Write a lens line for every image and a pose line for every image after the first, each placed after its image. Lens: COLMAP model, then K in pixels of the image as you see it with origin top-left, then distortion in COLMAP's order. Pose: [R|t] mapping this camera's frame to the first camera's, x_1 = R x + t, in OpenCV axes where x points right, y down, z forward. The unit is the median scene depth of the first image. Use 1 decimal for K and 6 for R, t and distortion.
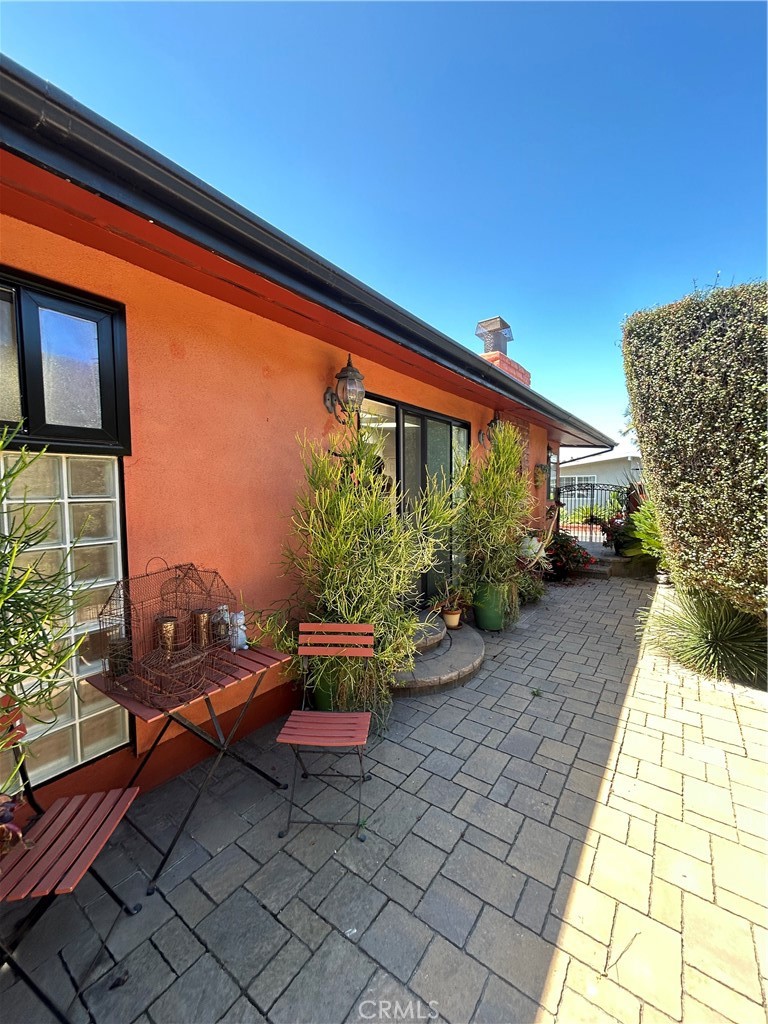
lens RADIAL K [[411.9, 0, 384.5], [0, 411.9, 511.5], [0, 0, 1]] dist [-0.002852, 0.001526]
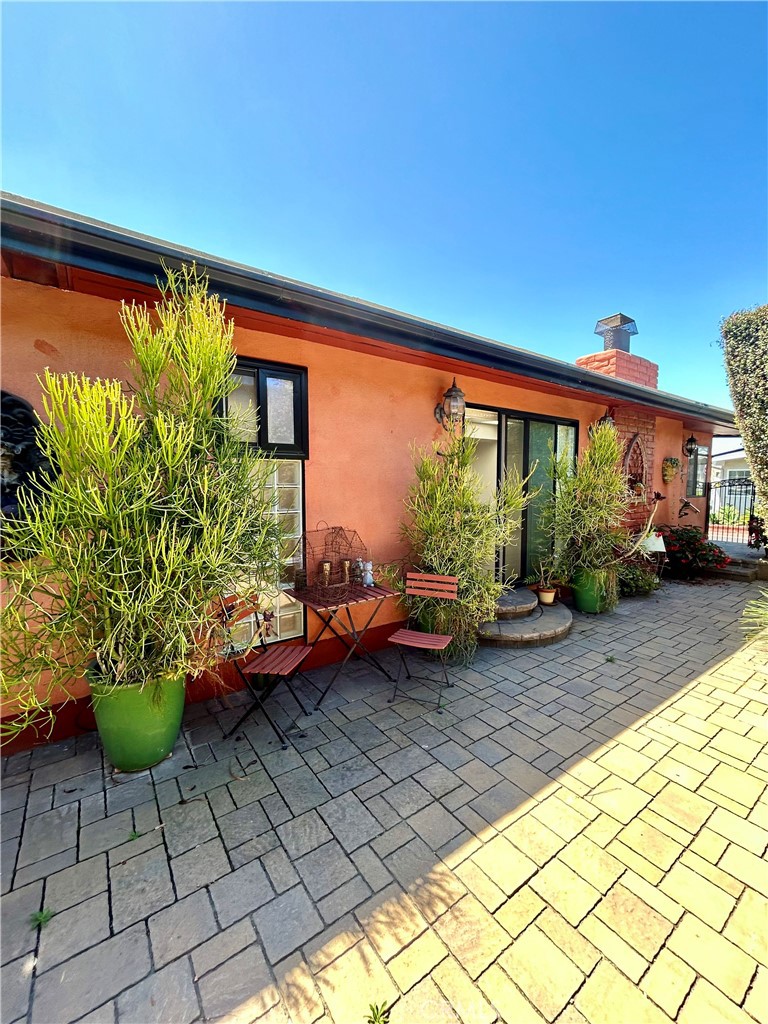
lens RADIAL K [[411.9, 0, 383.9], [0, 411.9, 510.2], [0, 0, 1]] dist [-0.002852, 0.001526]
pose [[0.947643, 0.027982, -0.318103, 0.155617], [-0.024591, 0.999590, 0.014669, 0.027505], [0.318383, -0.006078, 0.947943, -0.367303]]
